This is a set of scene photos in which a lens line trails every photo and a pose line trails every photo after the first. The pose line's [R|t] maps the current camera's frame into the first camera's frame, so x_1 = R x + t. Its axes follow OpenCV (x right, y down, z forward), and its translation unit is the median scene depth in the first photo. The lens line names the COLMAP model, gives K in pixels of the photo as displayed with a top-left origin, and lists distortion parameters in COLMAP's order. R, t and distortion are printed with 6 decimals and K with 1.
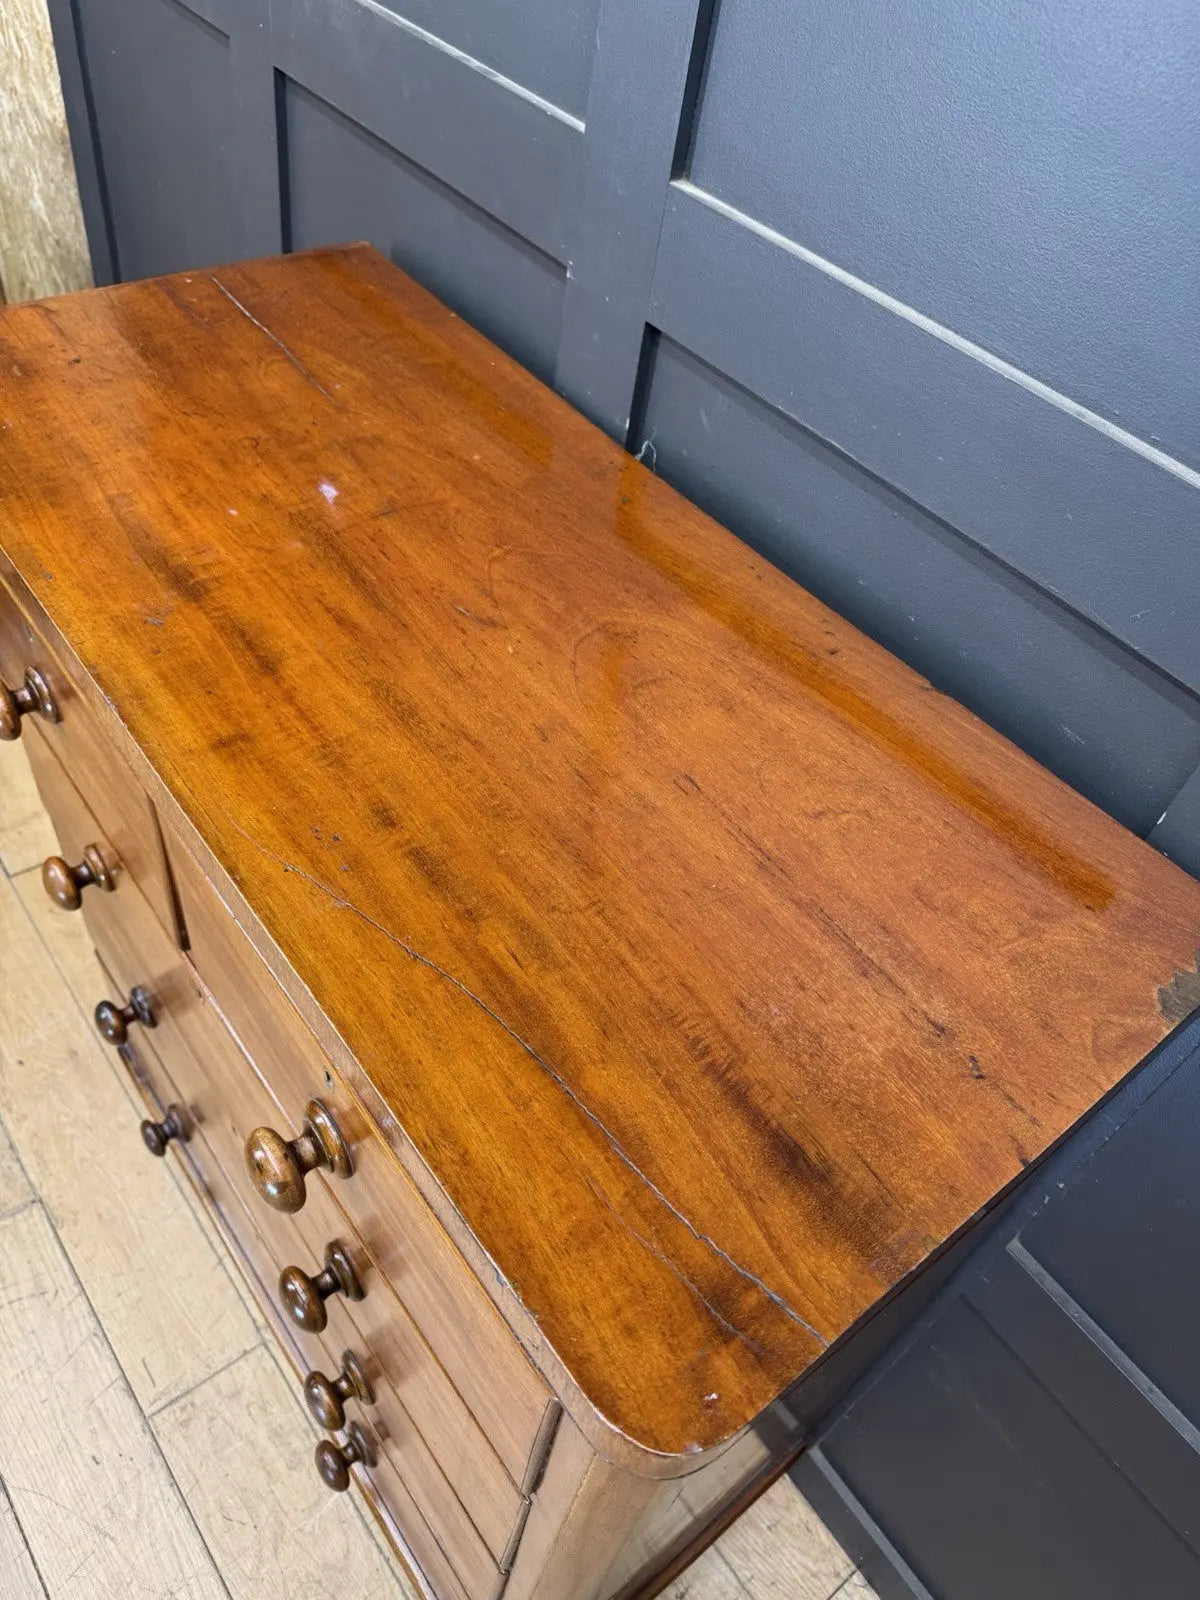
lens RADIAL K [[1147.5, 0, 612.9], [0, 1147.5, 807.3], [0, 0, 1]] dist [0.020631, -0.022934]
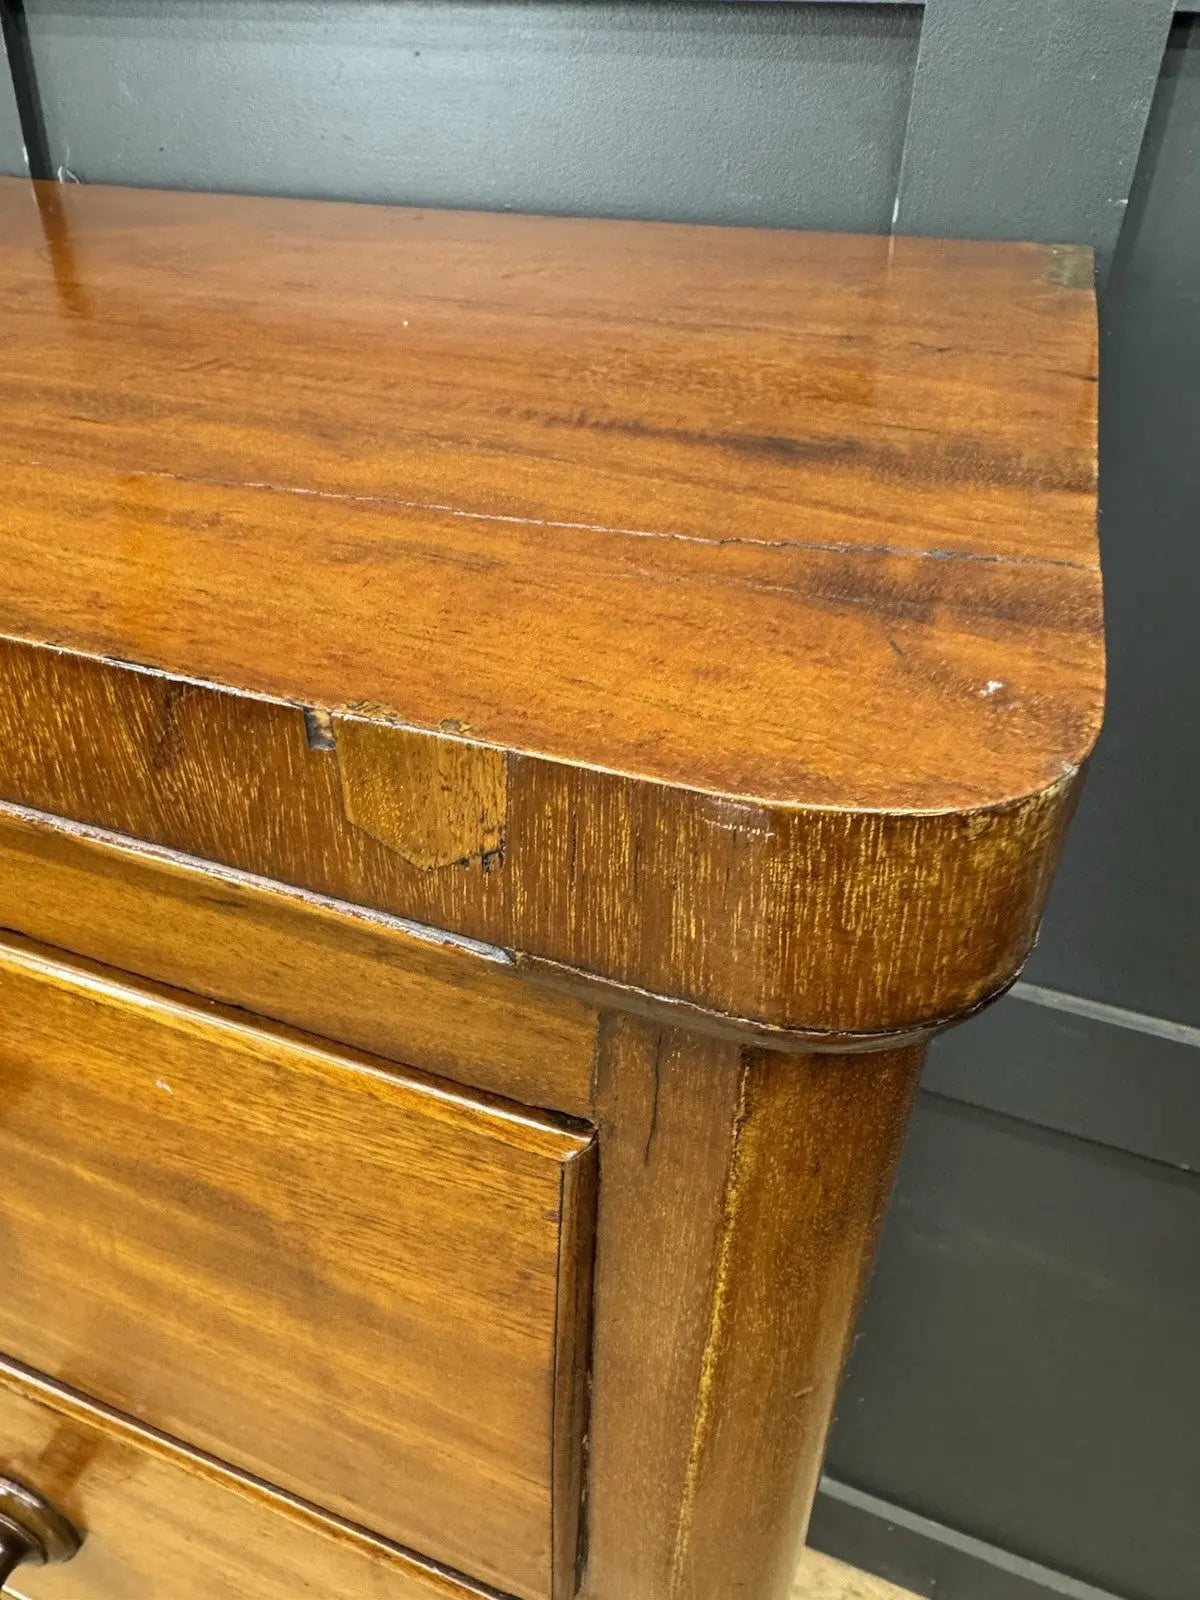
lens RADIAL K [[1039.3, 0, 592.5], [0, 1039.3, 795.4], [0, 0, 1]] dist [0.003814, -0.000237]
pose [[0.854231, -0.353420, 0.381292, -0.144928], [0.434123, 0.888428, -0.149107, 0.488142], [-0.286053, 0.292899, 0.912351, 0.679151]]
